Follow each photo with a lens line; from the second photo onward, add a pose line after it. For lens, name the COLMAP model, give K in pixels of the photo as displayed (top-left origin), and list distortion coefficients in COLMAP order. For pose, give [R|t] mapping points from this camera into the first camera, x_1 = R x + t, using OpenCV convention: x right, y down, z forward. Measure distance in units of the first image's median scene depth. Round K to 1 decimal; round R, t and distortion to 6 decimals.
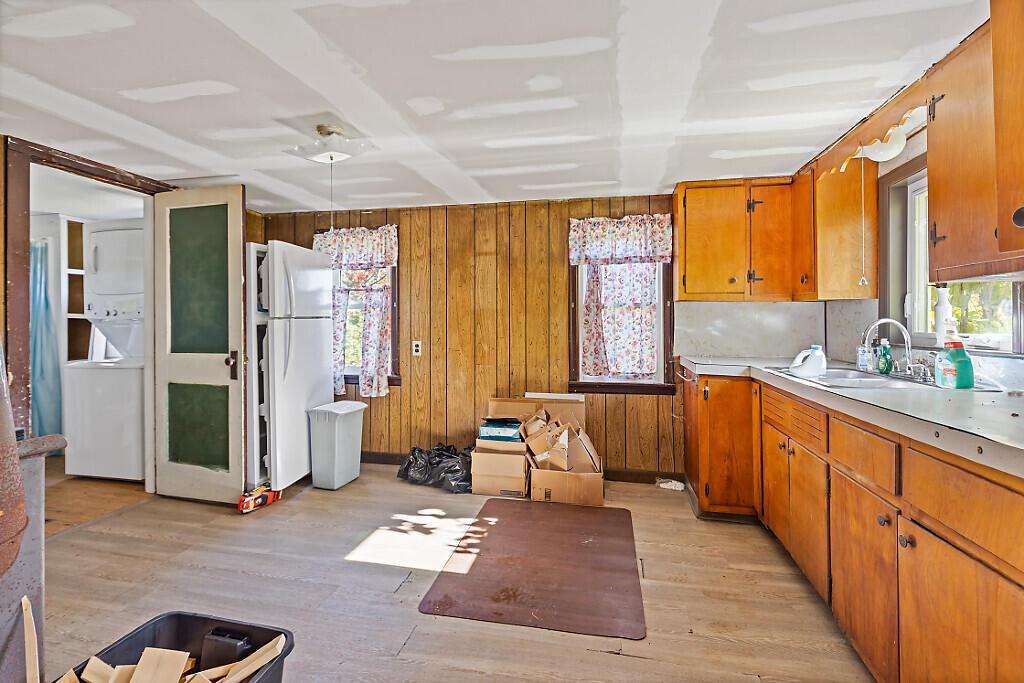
lens RADIAL K [[469.4, 0, 512.5], [0, 469.4, 323.6], [0, 0, 1]] dist [0.000074, 0.000044]
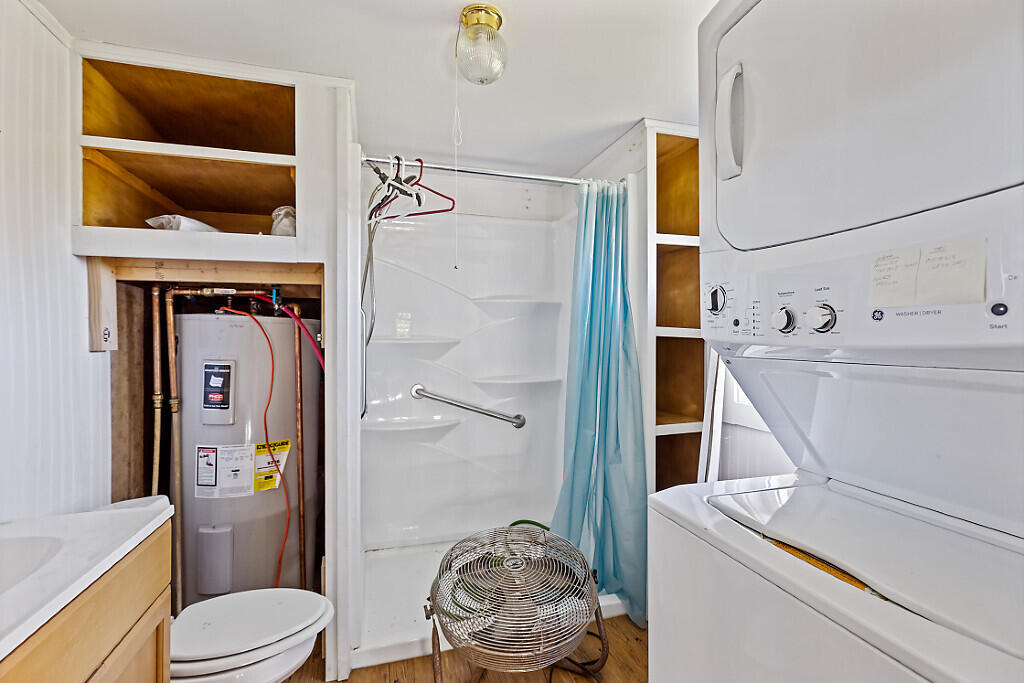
lens RADIAL K [[458.6, 0, 507.5], [0, 458.6, 335.9], [0, 0, 1]] dist [-0.000150, -0.000633]
pose [[0.477167, 0.006799, -0.878786, -0.628677], [-0.005514, 0.999974, 0.004743, -0.013258], [0.878795, 0.002582, 0.477192, 0.664278]]
